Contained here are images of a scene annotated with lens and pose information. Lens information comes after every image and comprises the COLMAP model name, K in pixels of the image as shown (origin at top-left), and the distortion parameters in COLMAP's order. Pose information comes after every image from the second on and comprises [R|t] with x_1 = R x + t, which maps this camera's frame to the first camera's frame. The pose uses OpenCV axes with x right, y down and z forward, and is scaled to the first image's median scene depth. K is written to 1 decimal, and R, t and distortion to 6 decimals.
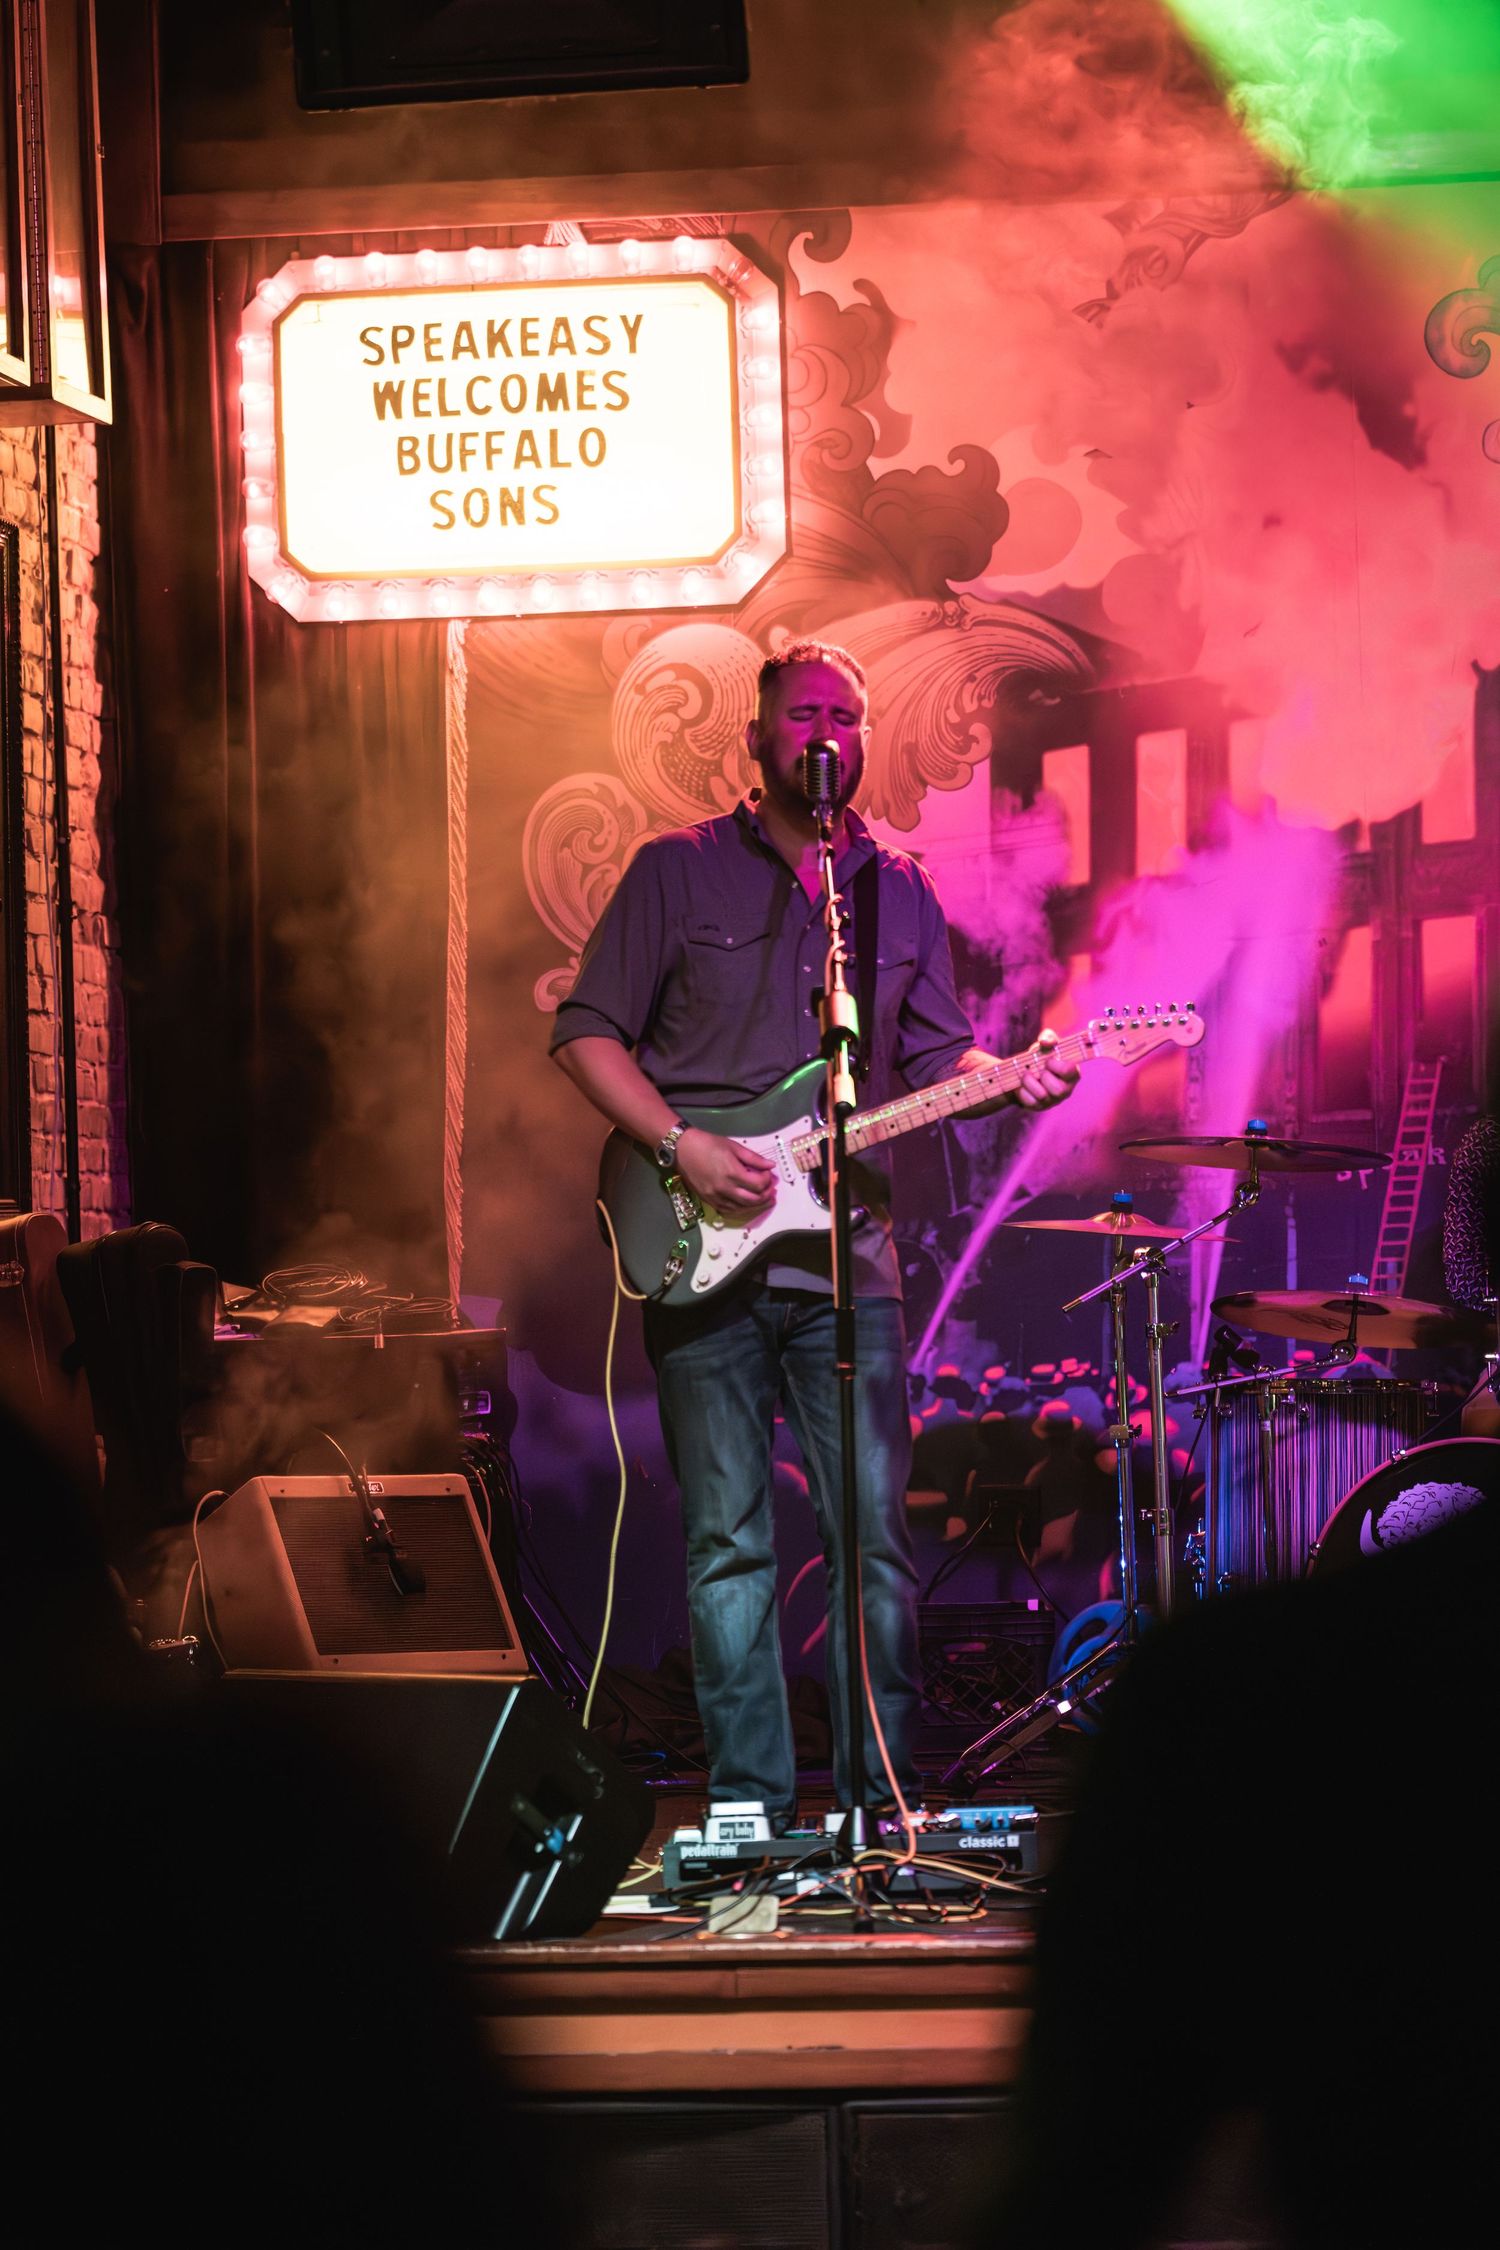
lens RADIAL K [[7253.4, 0, 760.1], [0, 7253.4, 1144.6], [0, 0, 1]] dist [0.095126, 0.000000]
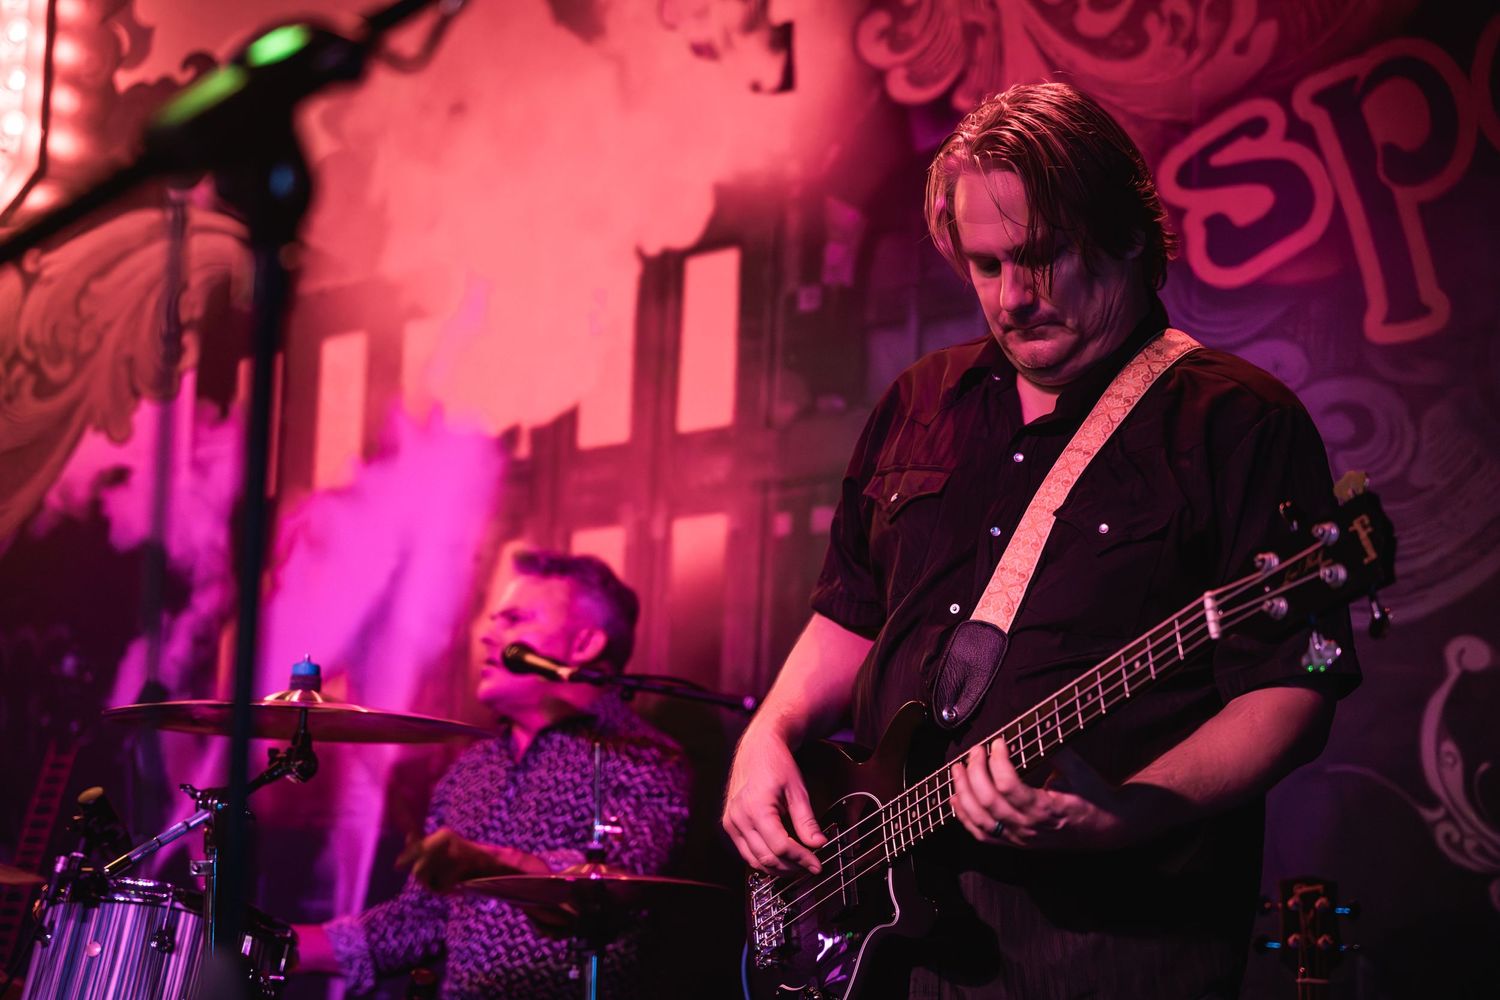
lens RADIAL K [[2919.1, 0, 752.8], [0, 2919.1, 524.9], [0, 0, 1]] dist [0.061745, 0.000000]
pose [[0.941268, 0.002035, -0.337655, 0.232391], [-0.041470, 0.993108, -0.109620, 0.006628], [0.335104, 0.117185, 0.934865, 0.667599]]
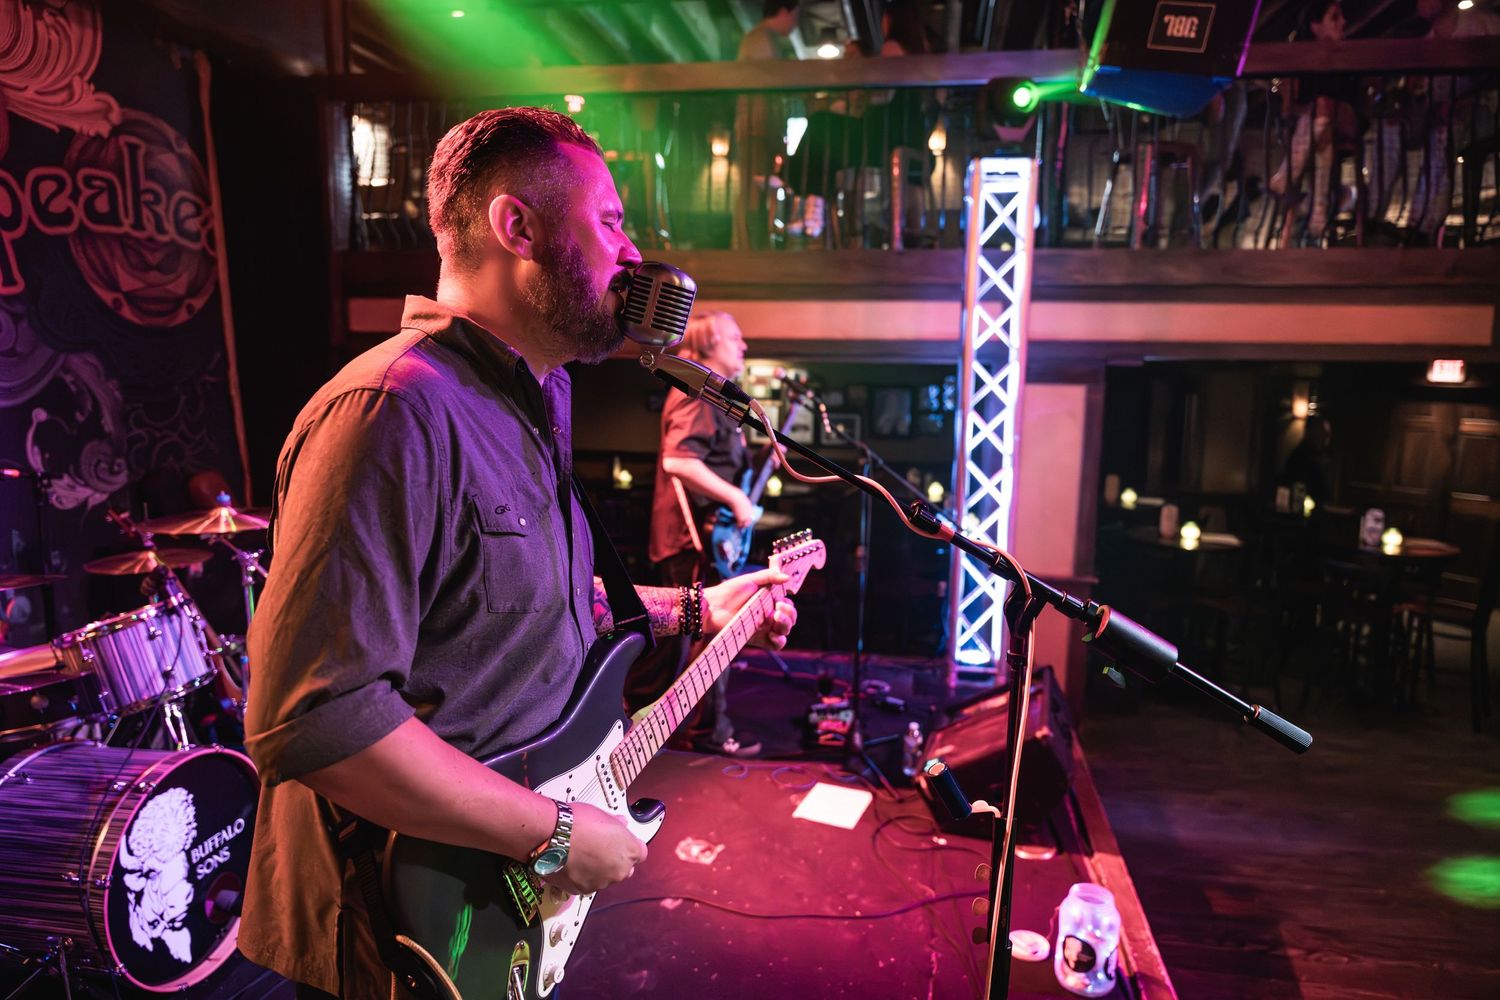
lens RADIAL K [[989.5, 0, 751.6], [0, 989.5, 505.0], [0, 0, 1]] dist [-0.011582, -0.002419]
pose [[0.030063, -0.122537, 0.992009, -0.077259], [-0.038515, 0.991578, 0.123651, -0.033700], [-0.998806, -0.041925, 0.025090, 0.767366]]
